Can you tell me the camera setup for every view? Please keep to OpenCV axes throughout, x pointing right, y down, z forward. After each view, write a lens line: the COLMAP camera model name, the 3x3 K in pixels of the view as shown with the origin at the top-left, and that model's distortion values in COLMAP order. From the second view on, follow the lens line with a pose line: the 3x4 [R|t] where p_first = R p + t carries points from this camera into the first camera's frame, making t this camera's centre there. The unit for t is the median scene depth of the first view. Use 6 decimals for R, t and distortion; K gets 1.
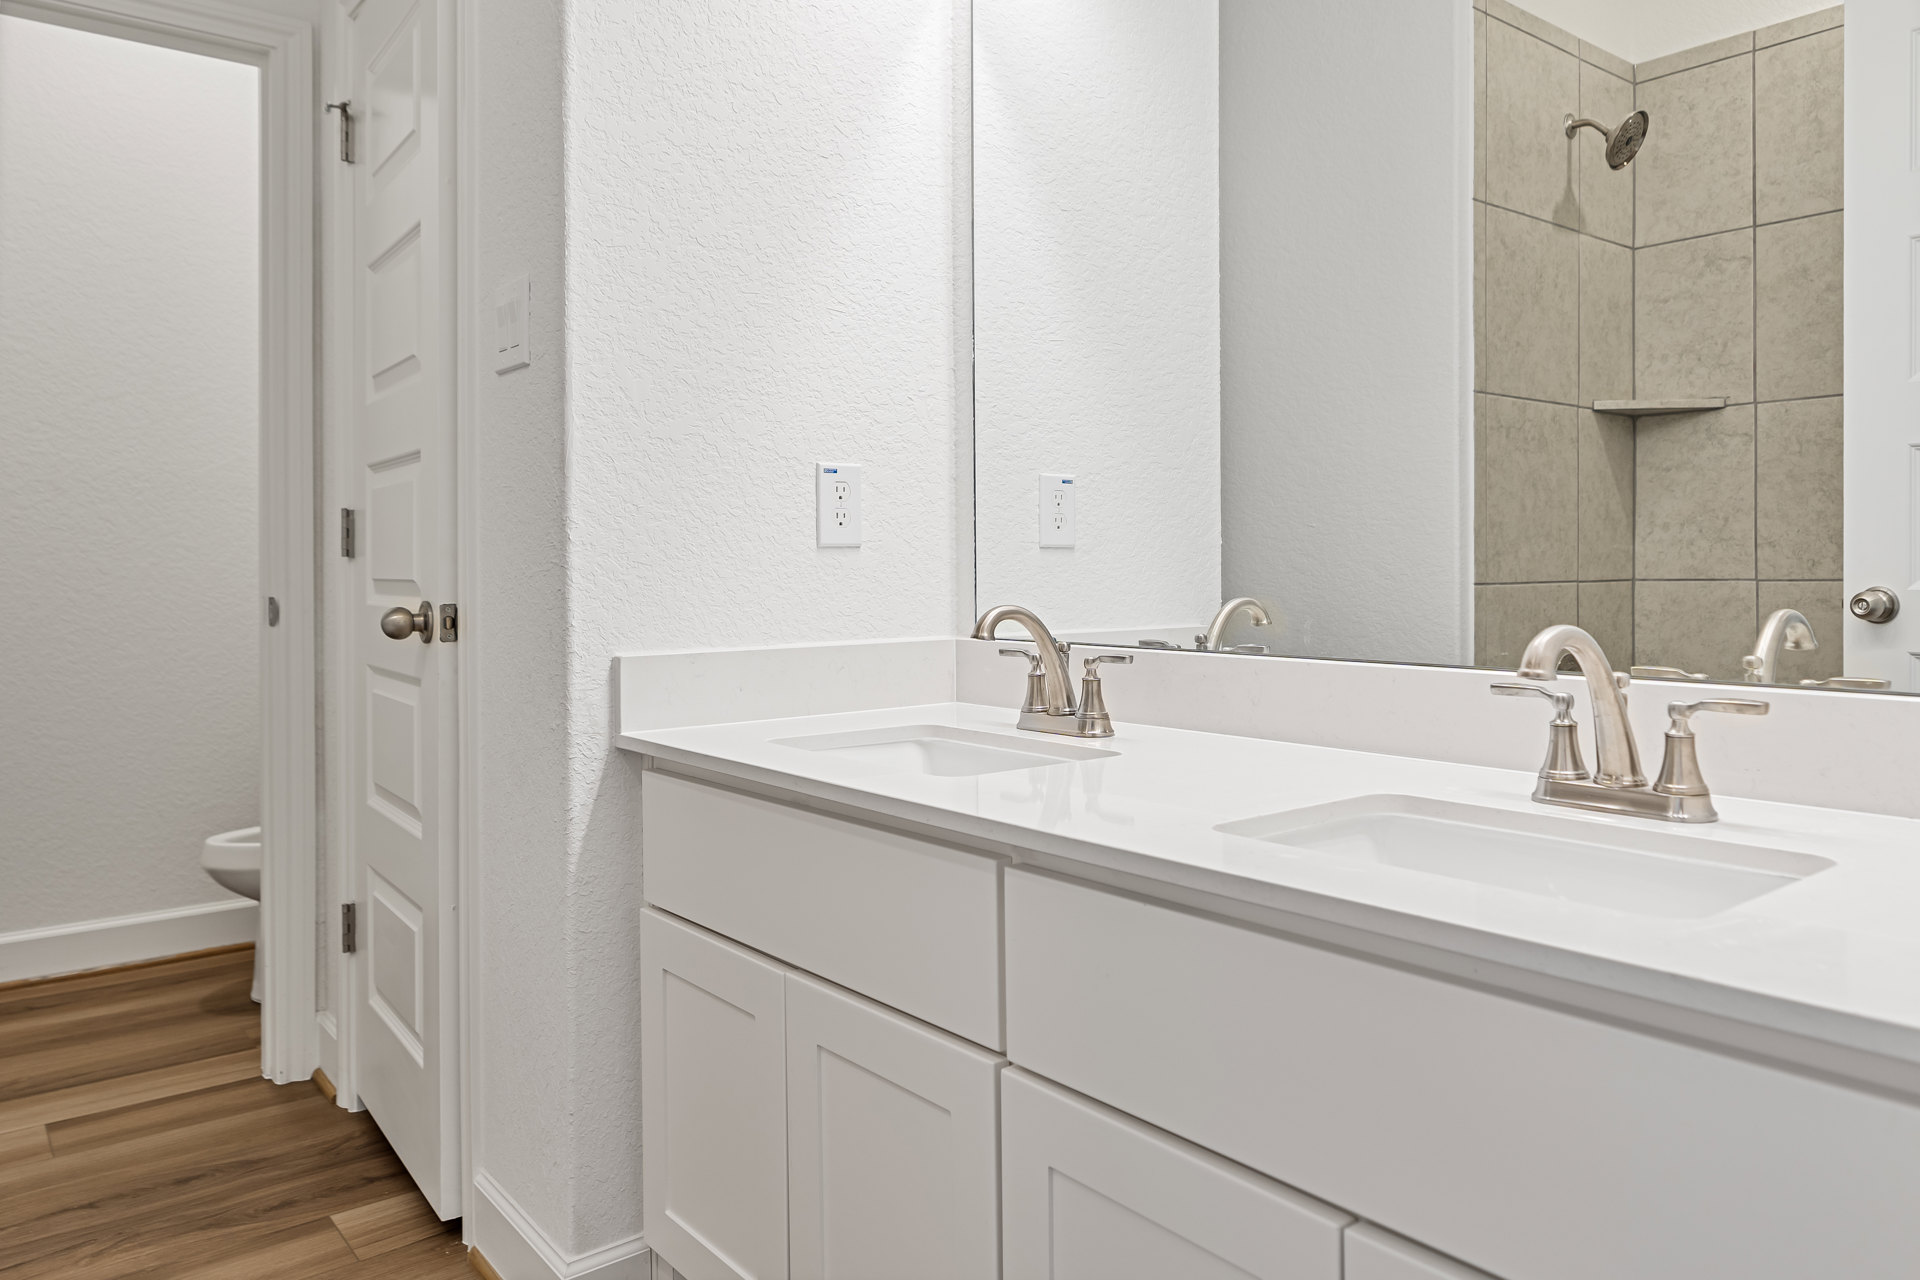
lens RADIAL K [[1340.6, 0, 971.2], [0, 1340.6, 664.1], [0, 0, 1]] dist [-0.007803, 0.003257]
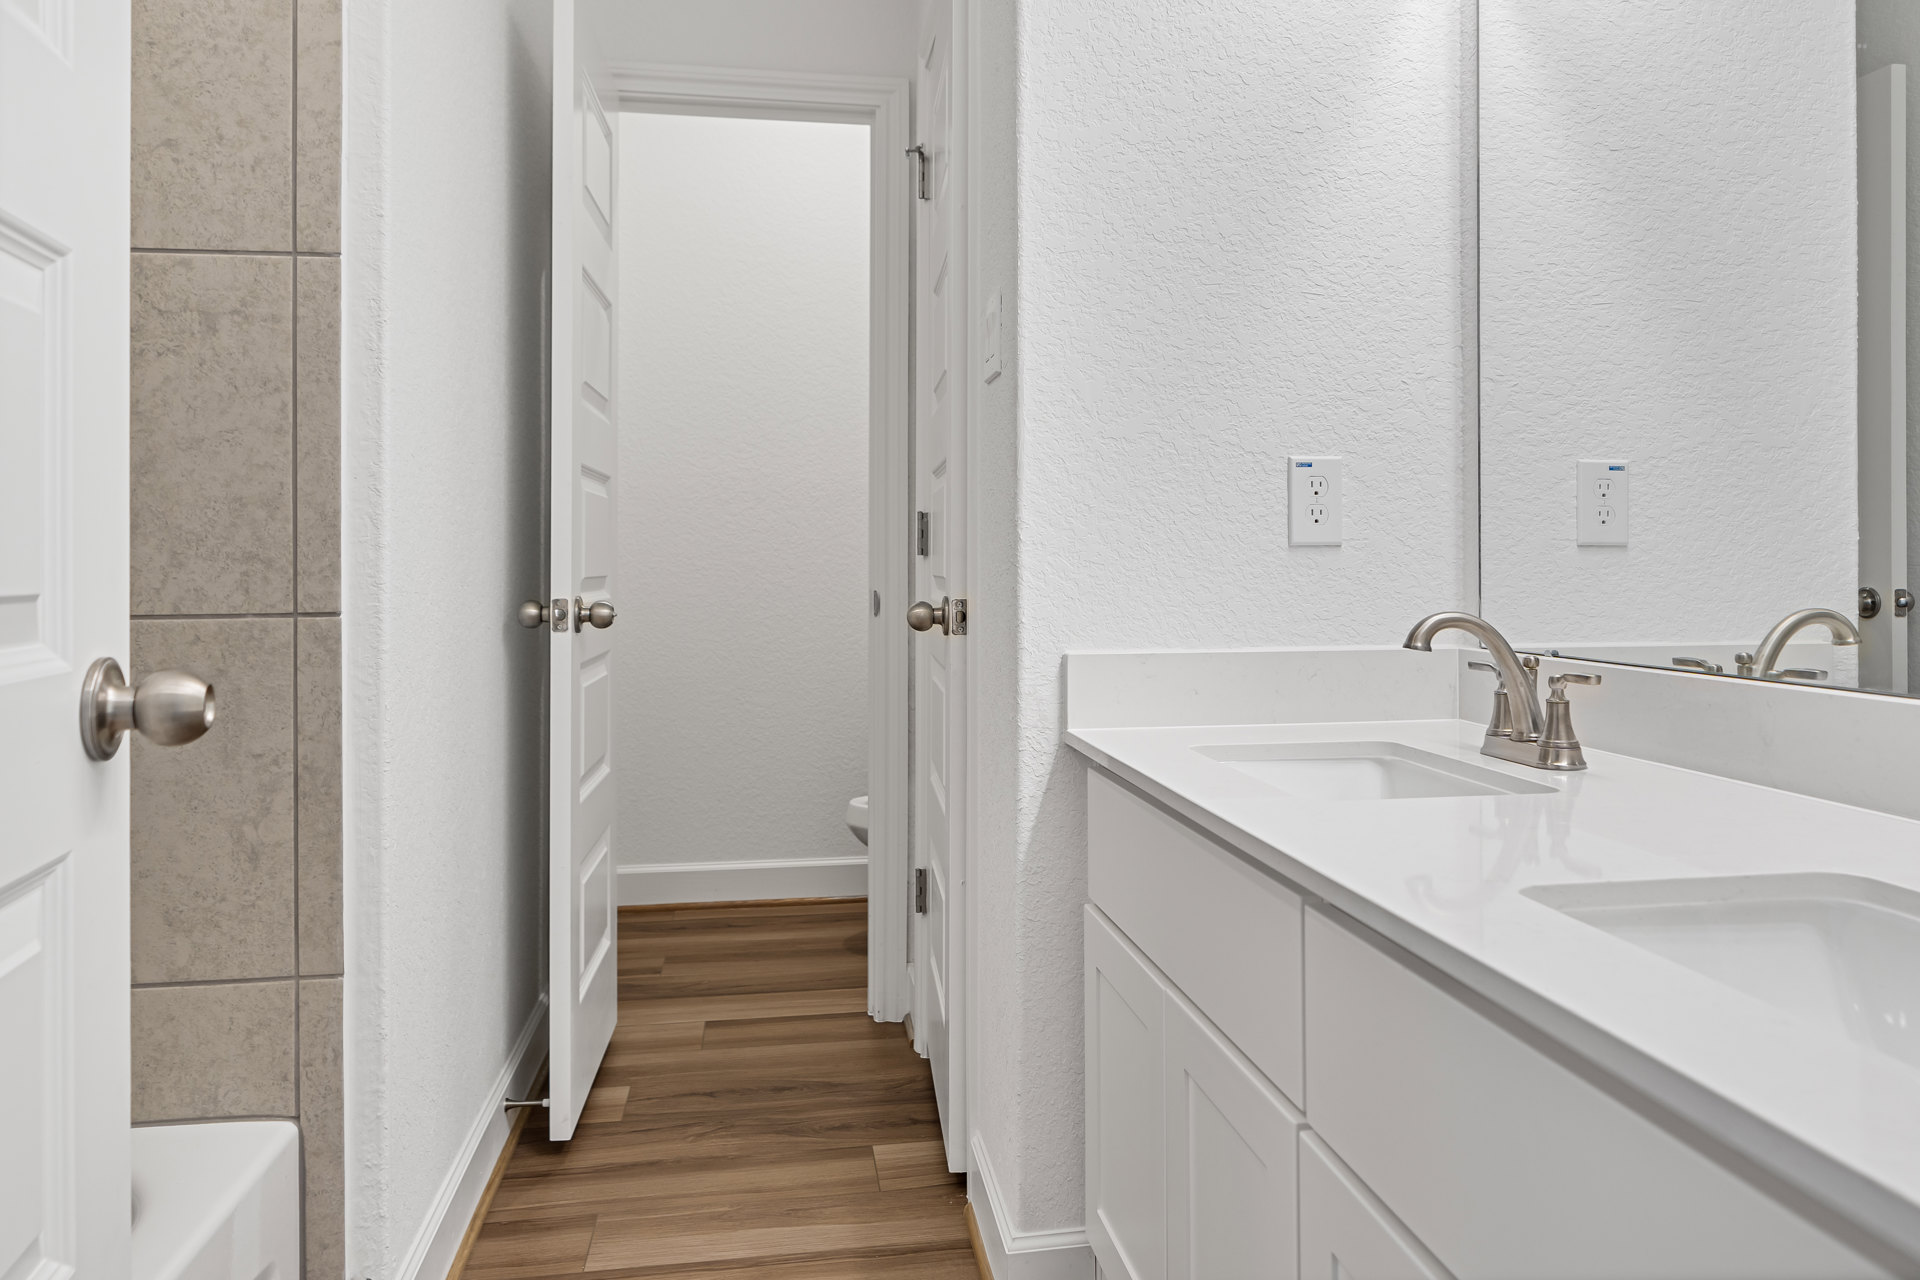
lens RADIAL K [[1353.0, 0, 965.5], [0, 1353.0, 650.8], [0, 0, 1]] dist [-0.009349, 0.000696]
pose [[0.869205, 0.035890, -0.493148, 0.160160], [-0.040262, 0.999188, 0.001754, -0.006083], [0.492811, 0.018330, 0.869944, 0.061731]]
